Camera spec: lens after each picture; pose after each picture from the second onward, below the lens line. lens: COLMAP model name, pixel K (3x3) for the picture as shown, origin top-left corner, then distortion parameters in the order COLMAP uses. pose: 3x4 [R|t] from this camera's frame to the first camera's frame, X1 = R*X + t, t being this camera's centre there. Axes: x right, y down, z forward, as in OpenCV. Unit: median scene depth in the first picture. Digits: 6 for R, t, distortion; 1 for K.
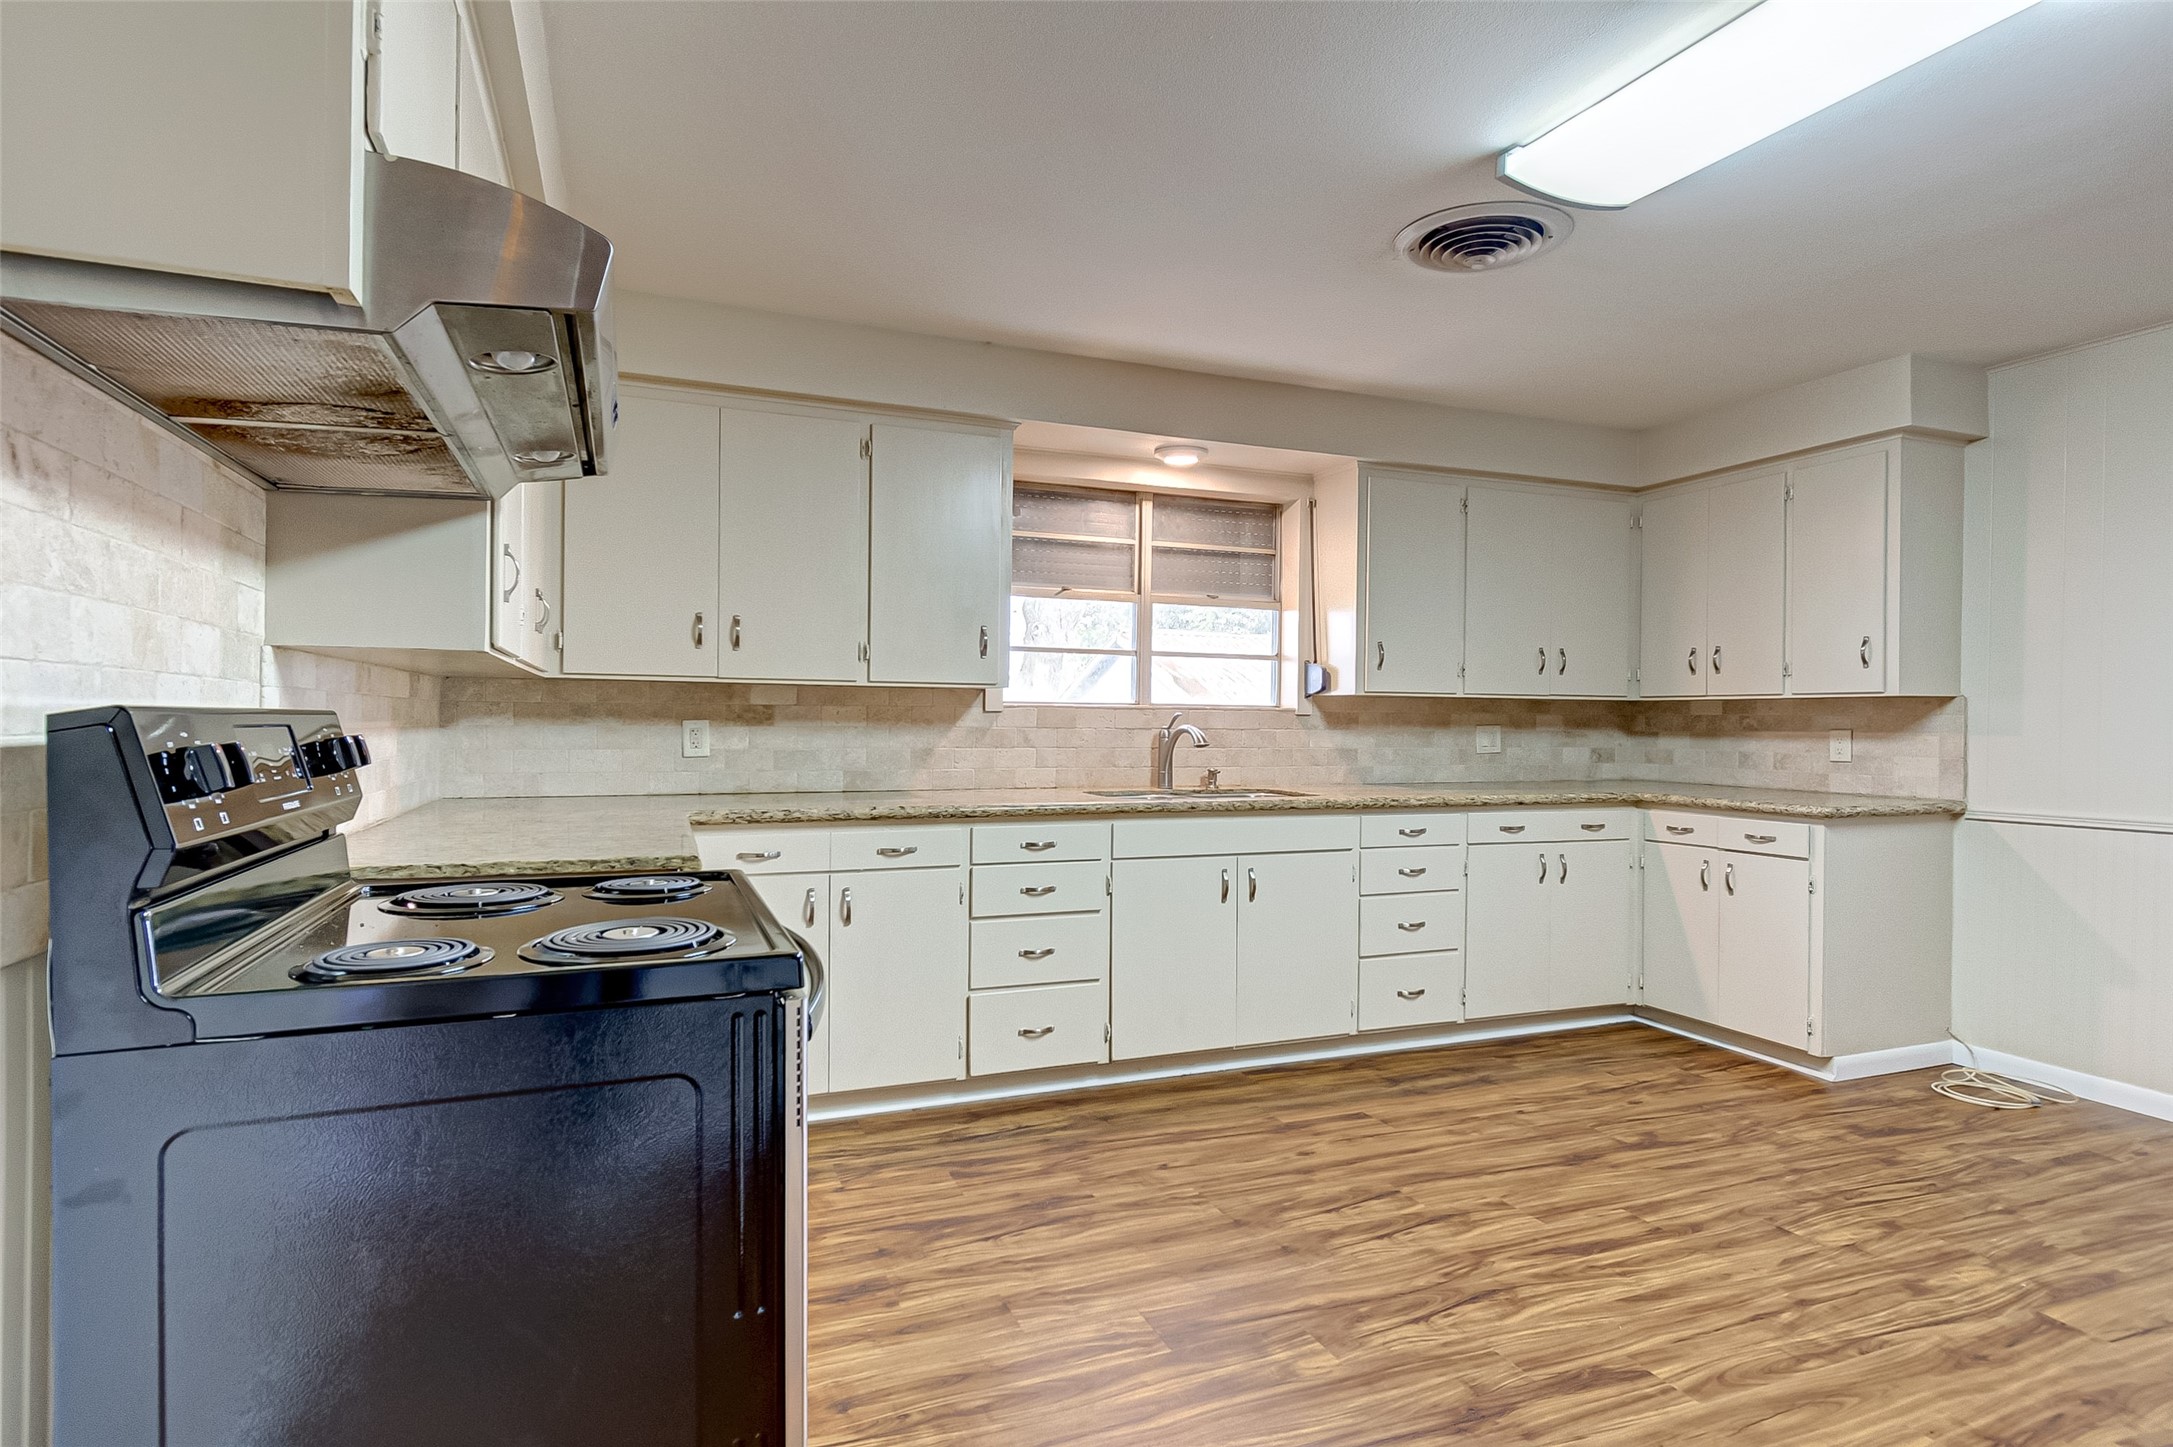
lens RADIAL K [[978.0, 0, 978.2], [0, 978.0, 720.7], [0, 0, 1]] dist [-0.000063, -0.000962]
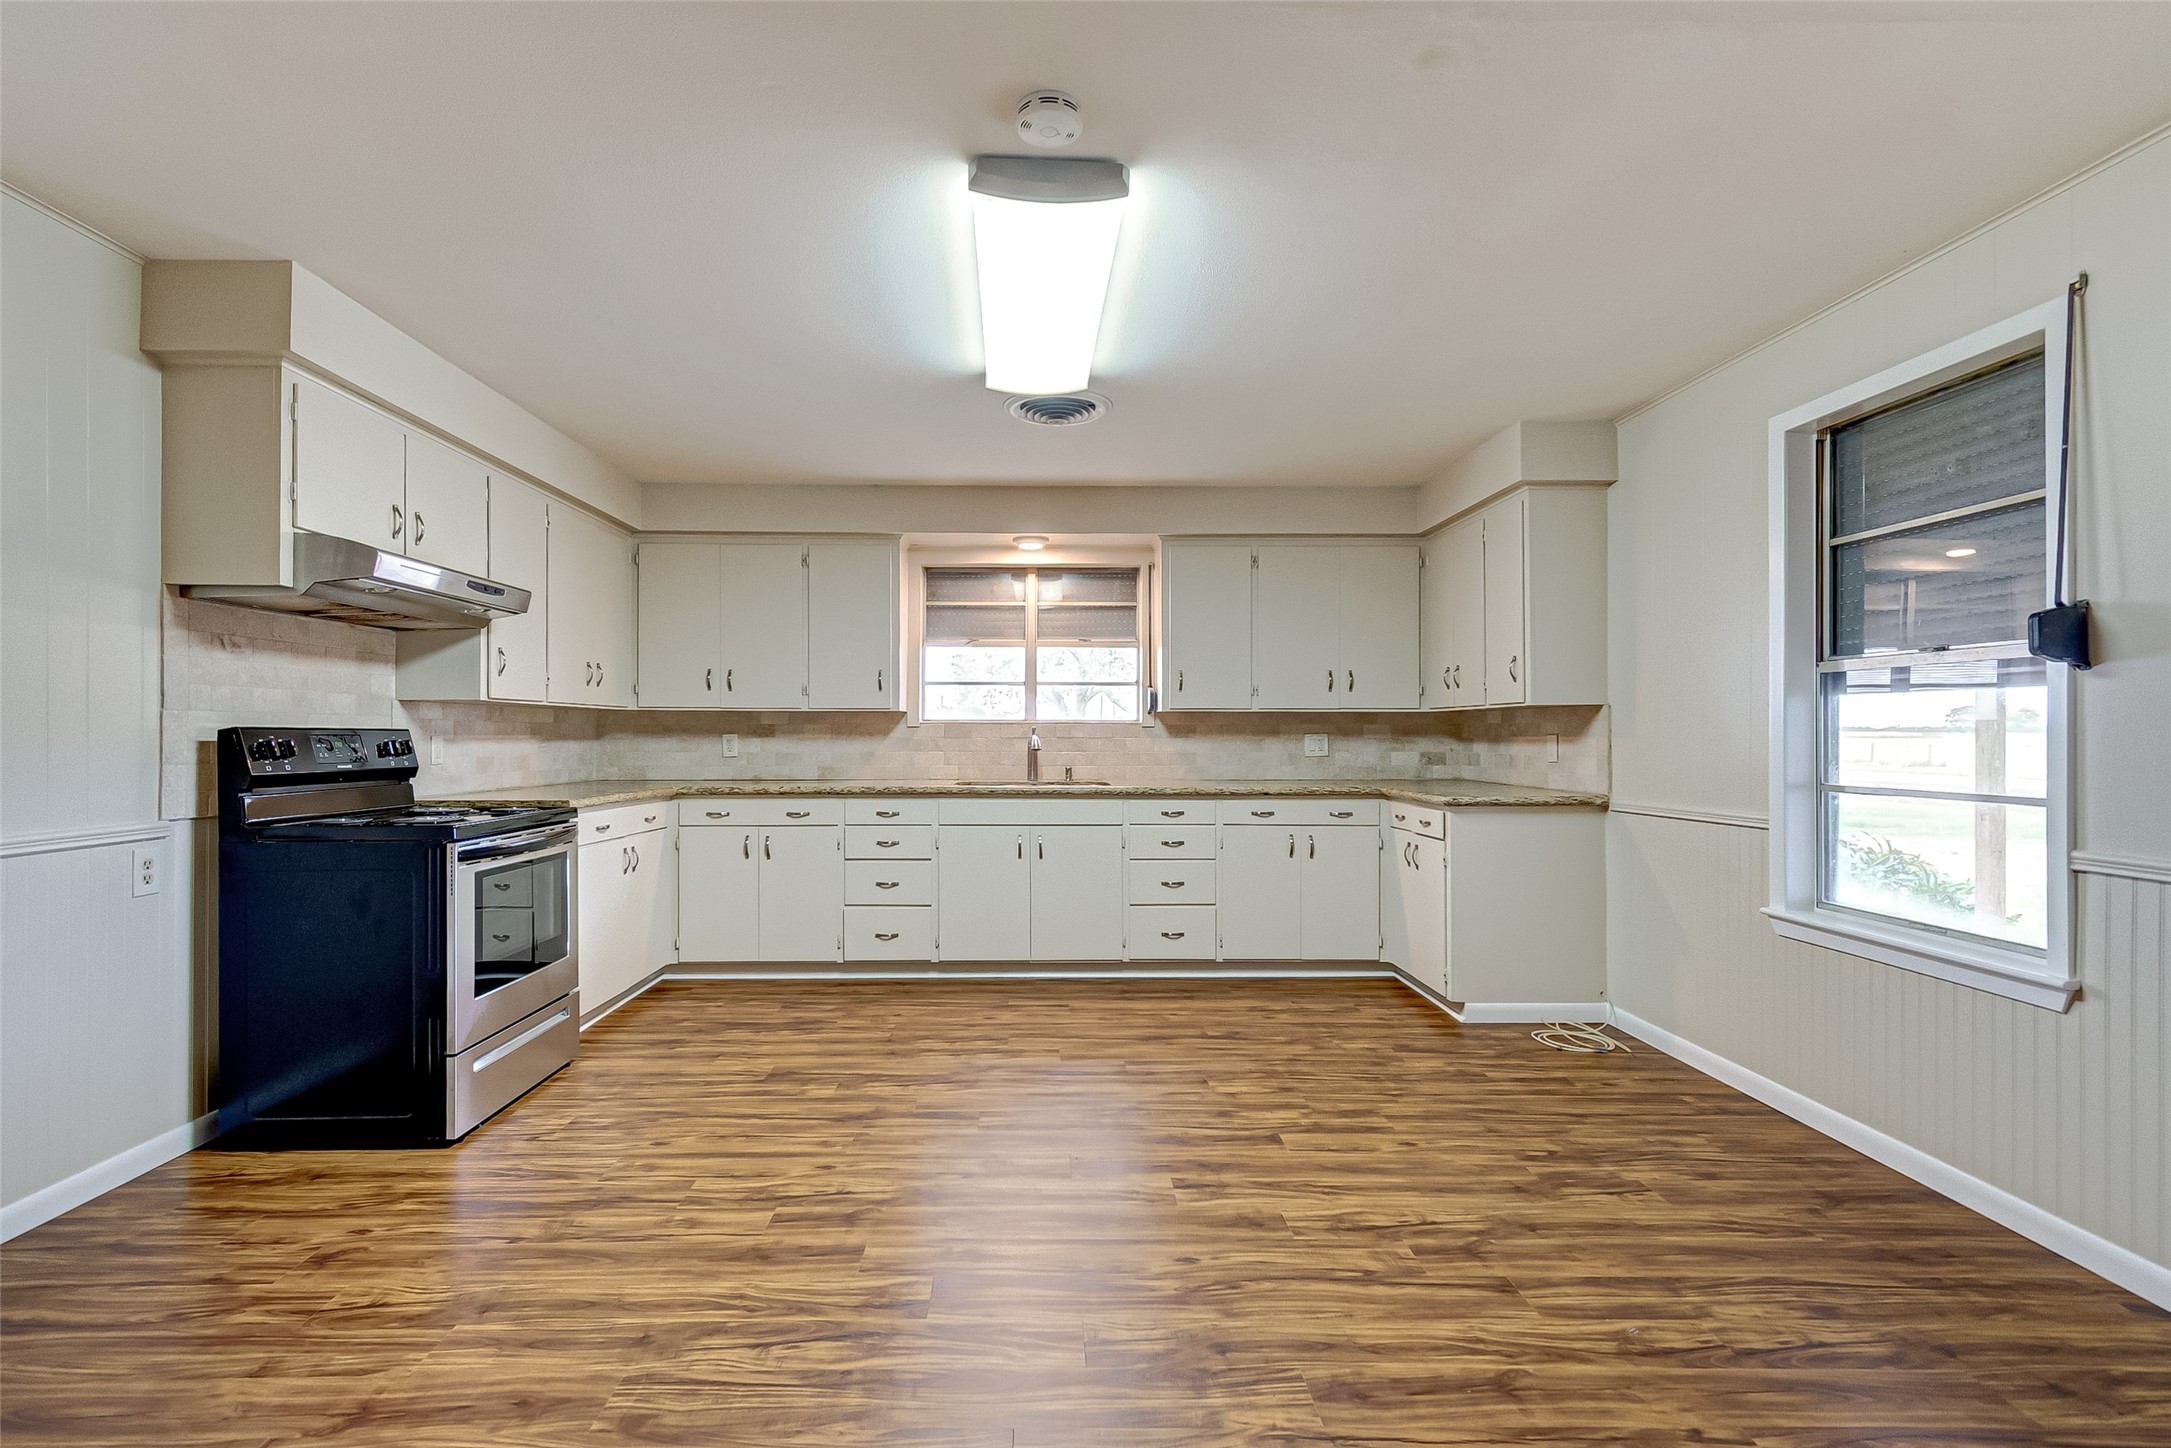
lens RADIAL K [[932.8, 0, 1082.1], [0, 932.8, 729.4], [0, 0, 1]] dist [0.001323, -0.000262]
pose [[0.938648, -0.009776, -0.344739, 0.821950], [0.006391, 0.999920, -0.010954, 0.013029], [0.344818, 0.008079, 0.938635, -0.255570]]
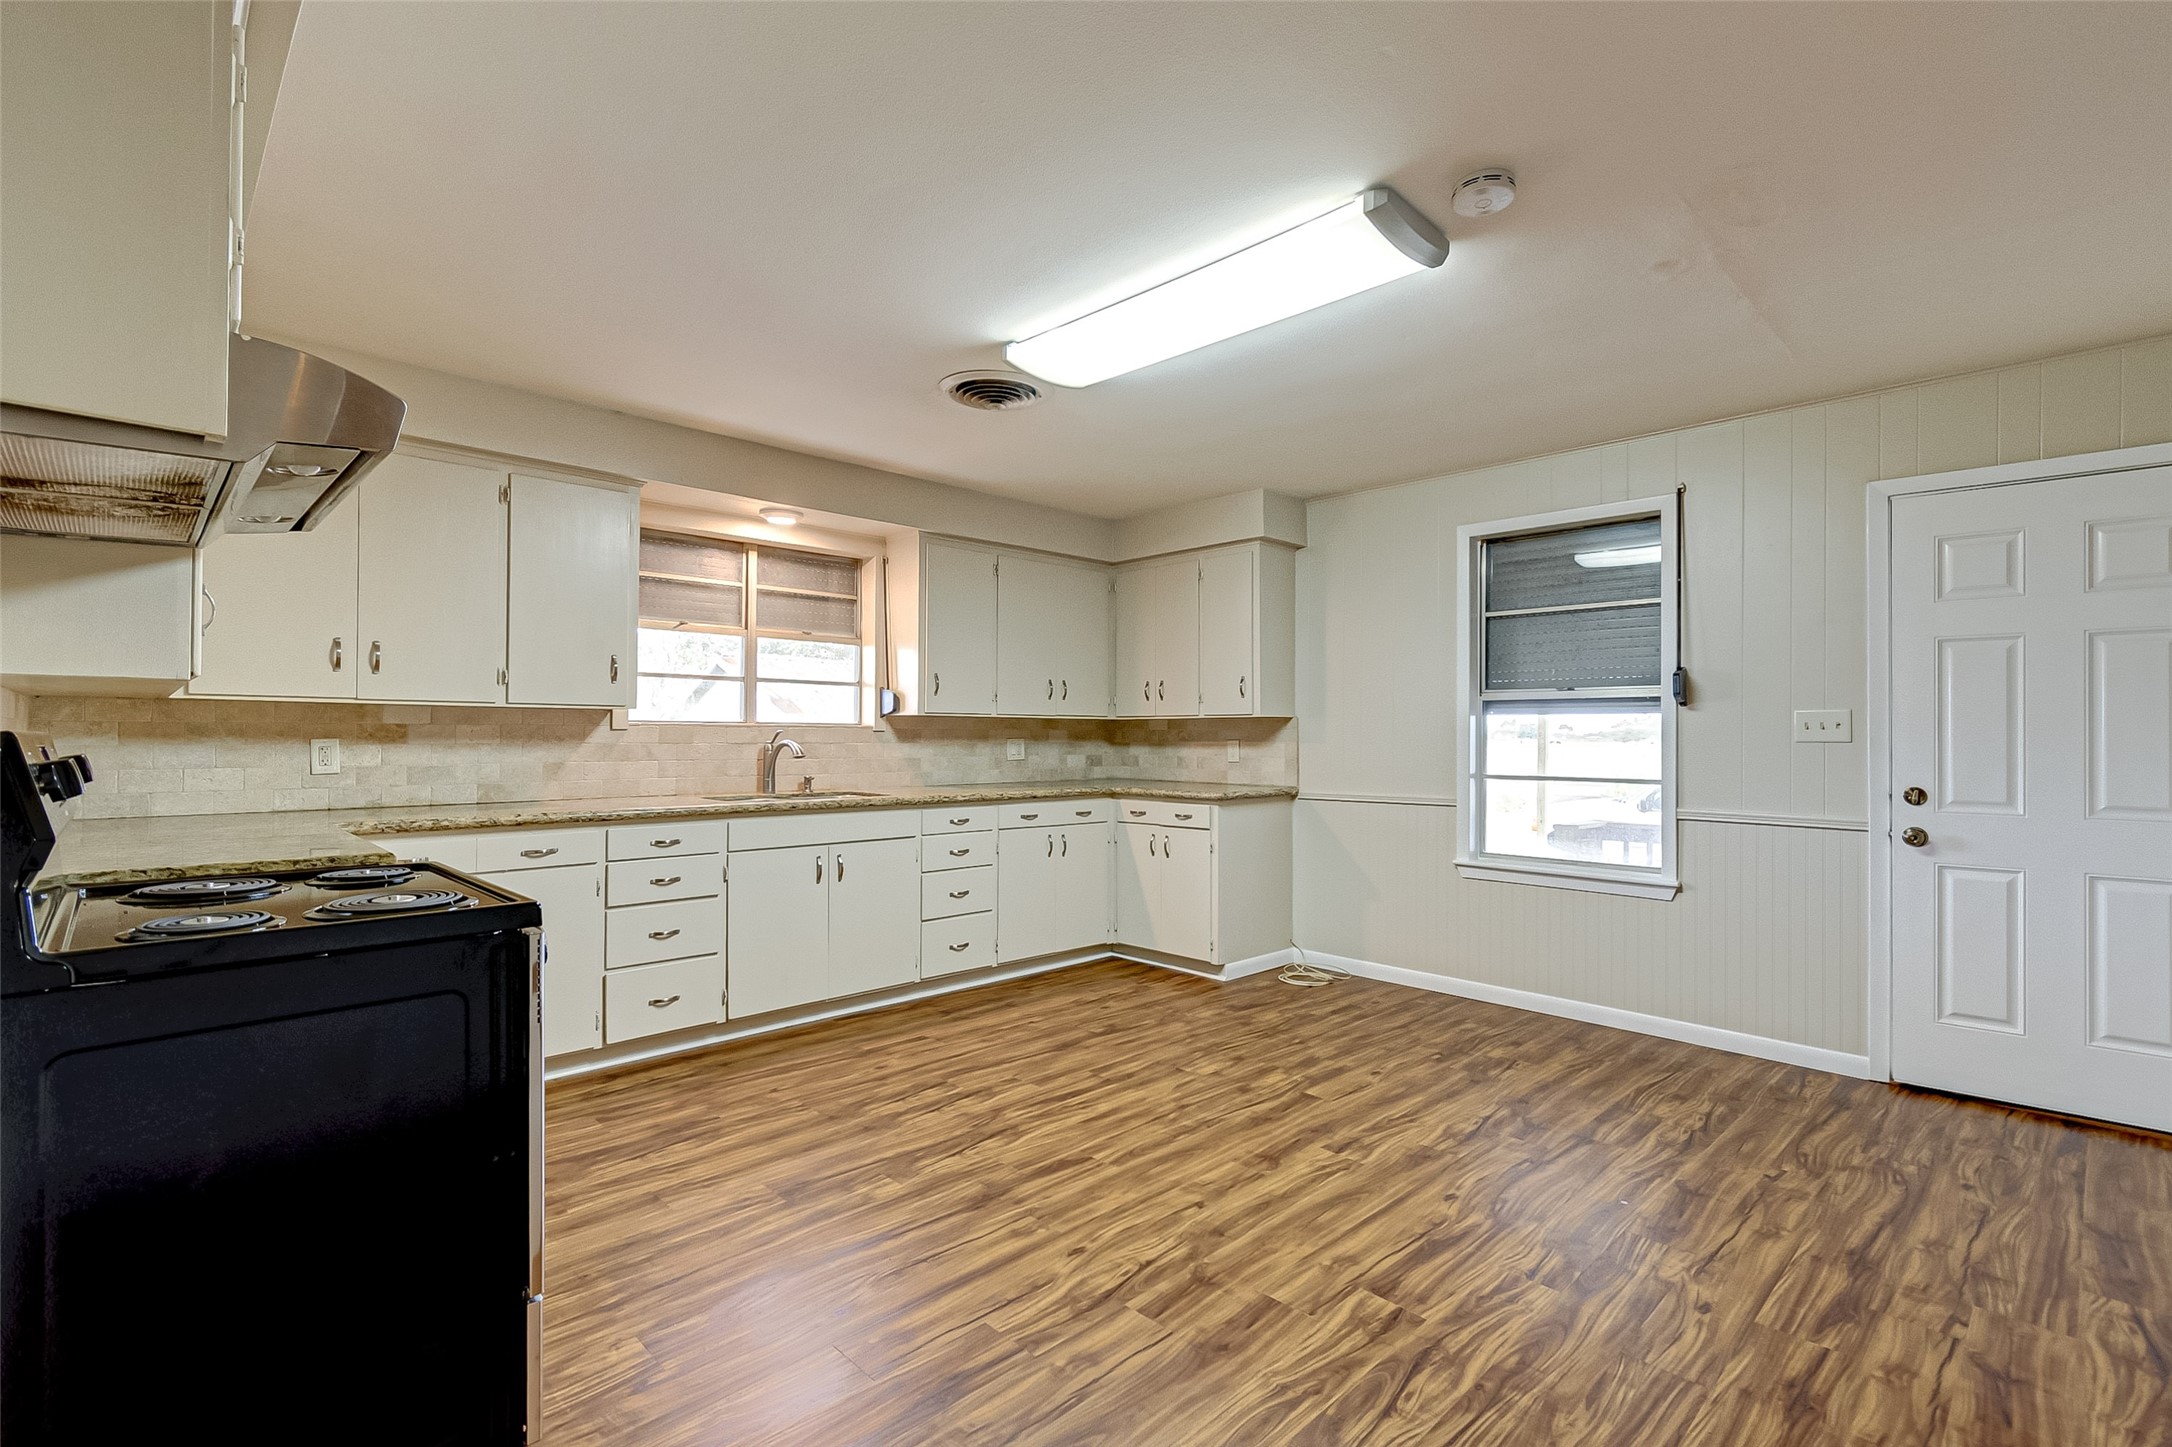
lens RADIAL K [[978.2, 0, 920.0], [0, 978.2, 726.2], [0, 0, 1]] dist [0.000950, 0.000104]
pose [[0.936547, -0.002196, 0.350534, -0.062705], [0.005617, 0.999946, -0.008741, -0.001247], [-0.350496, 0.010155, 0.936509, -0.209807]]
